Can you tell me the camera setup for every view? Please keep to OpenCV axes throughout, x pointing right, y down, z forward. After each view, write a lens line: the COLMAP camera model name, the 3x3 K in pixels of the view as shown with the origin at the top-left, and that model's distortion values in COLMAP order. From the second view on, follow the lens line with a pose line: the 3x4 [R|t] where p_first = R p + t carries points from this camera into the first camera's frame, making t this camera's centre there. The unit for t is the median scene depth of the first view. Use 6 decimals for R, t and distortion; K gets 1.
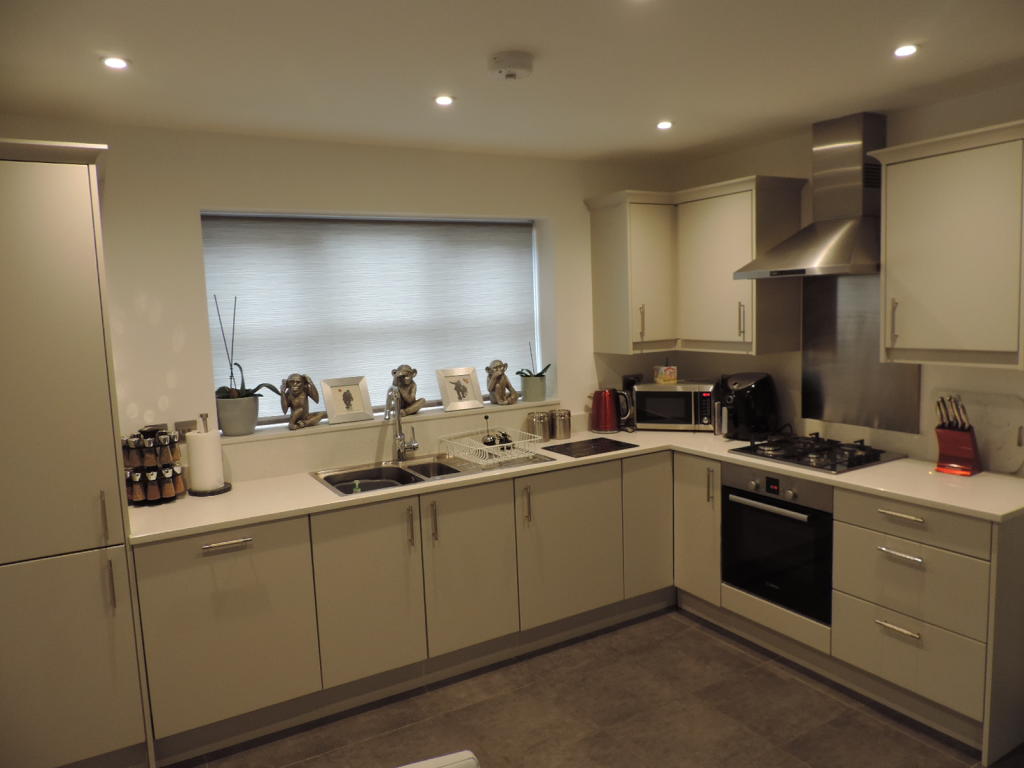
lens RADIAL K [[723.8, 0, 512.0], [0, 723.8, 388.6], [0, 0, 1]] dist [-0.023673, -0.000073]
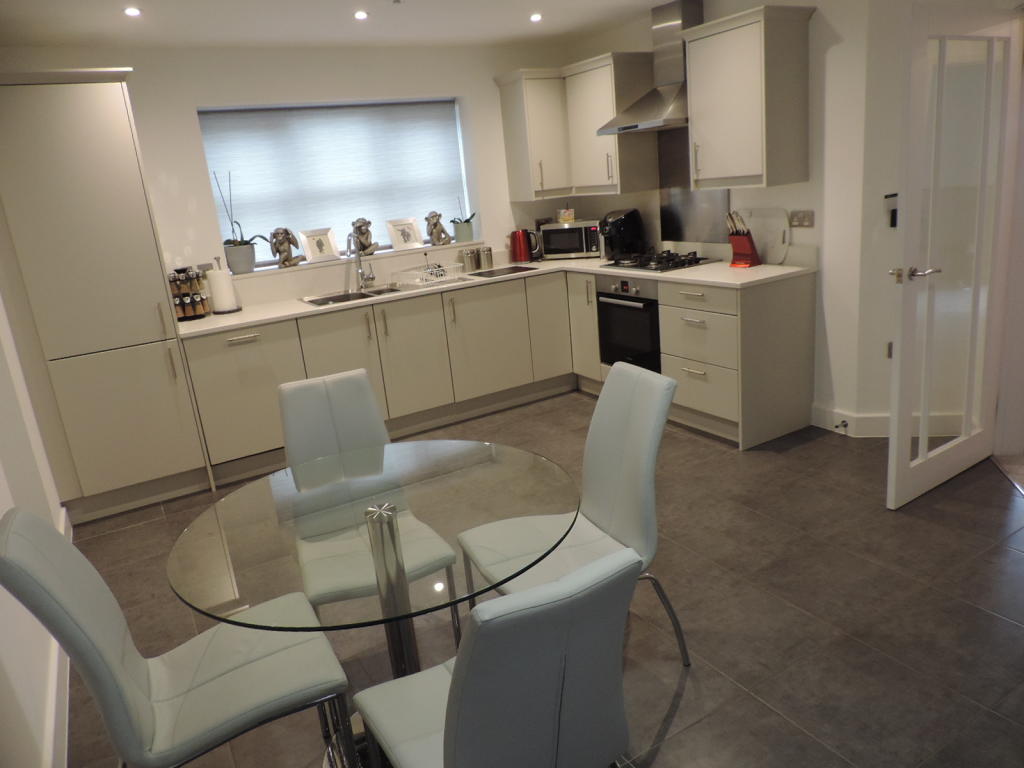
lens RADIAL K [[723.8, 0, 512.0], [0, 723.8, 388.6], [0, 0, 1]] dist [-0.023673, -0.000073]
pose [[0.998343, -0.055529, -0.015077, 0.141080], [0.057254, 0.984741, 0.164338, 0.079425], [0.005721, -0.164929, 0.986289, -0.387241]]
